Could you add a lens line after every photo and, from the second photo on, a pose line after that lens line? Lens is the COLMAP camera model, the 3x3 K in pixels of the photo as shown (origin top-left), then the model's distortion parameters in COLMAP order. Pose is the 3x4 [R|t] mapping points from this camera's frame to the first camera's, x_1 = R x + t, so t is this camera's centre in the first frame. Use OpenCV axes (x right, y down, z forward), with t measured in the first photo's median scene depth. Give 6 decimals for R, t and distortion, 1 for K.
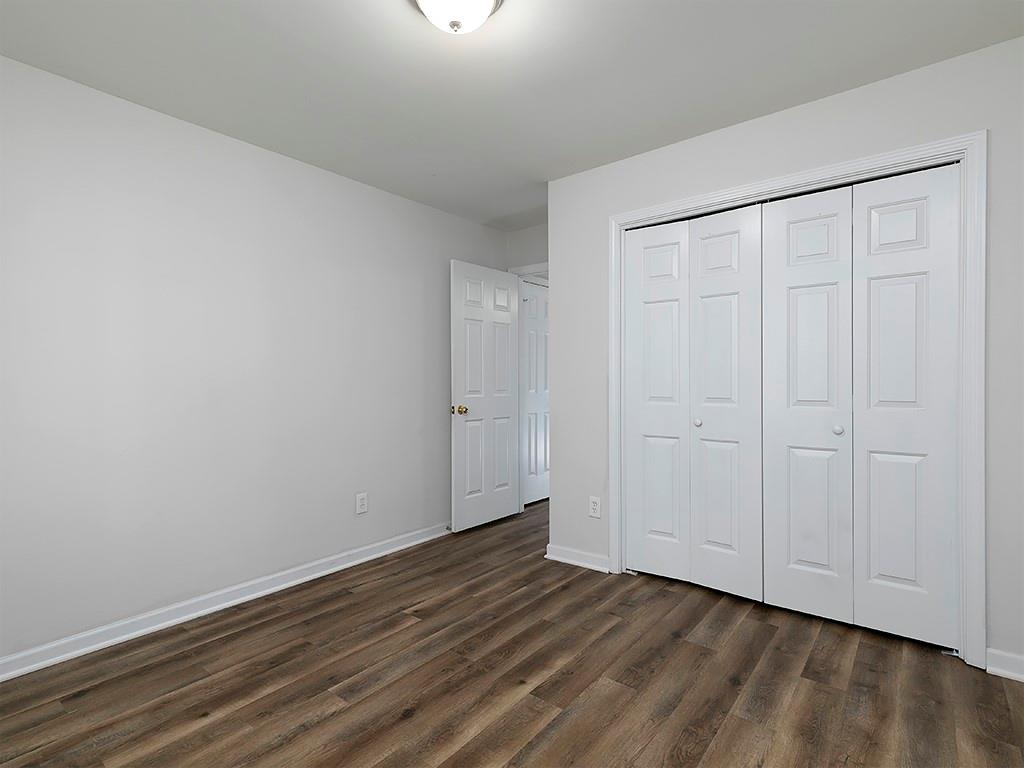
lens RADIAL K [[485.9, 0, 513.0], [0, 485.9, 380.5], [0, 0, 1]] dist [0.010411, -0.001619]
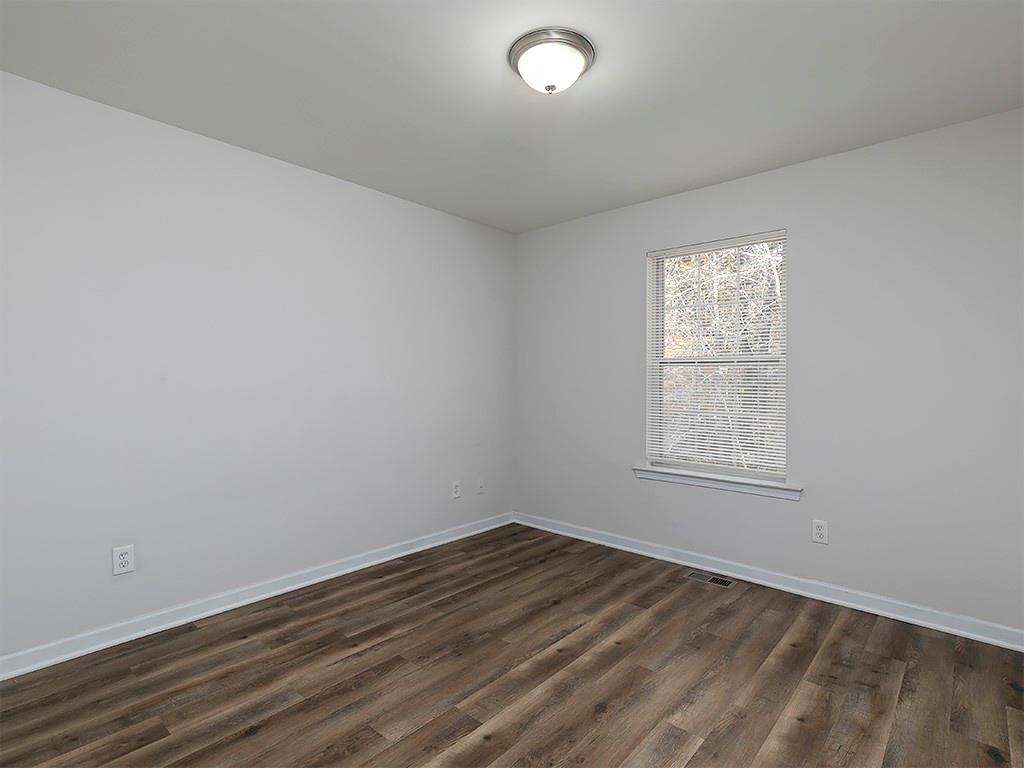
lens RADIAL K [[485.9, 0, 512.4], [0, 485.9, 382.5], [0, 0, 1]] dist [0.010411, -0.001619]
pose [[-0.997991, 0.003547, 0.063260, -0.090791], [0.004056, 0.999960, 0.007913, -0.034787], [-0.063230, 0.008153, -0.997966, 2.015523]]
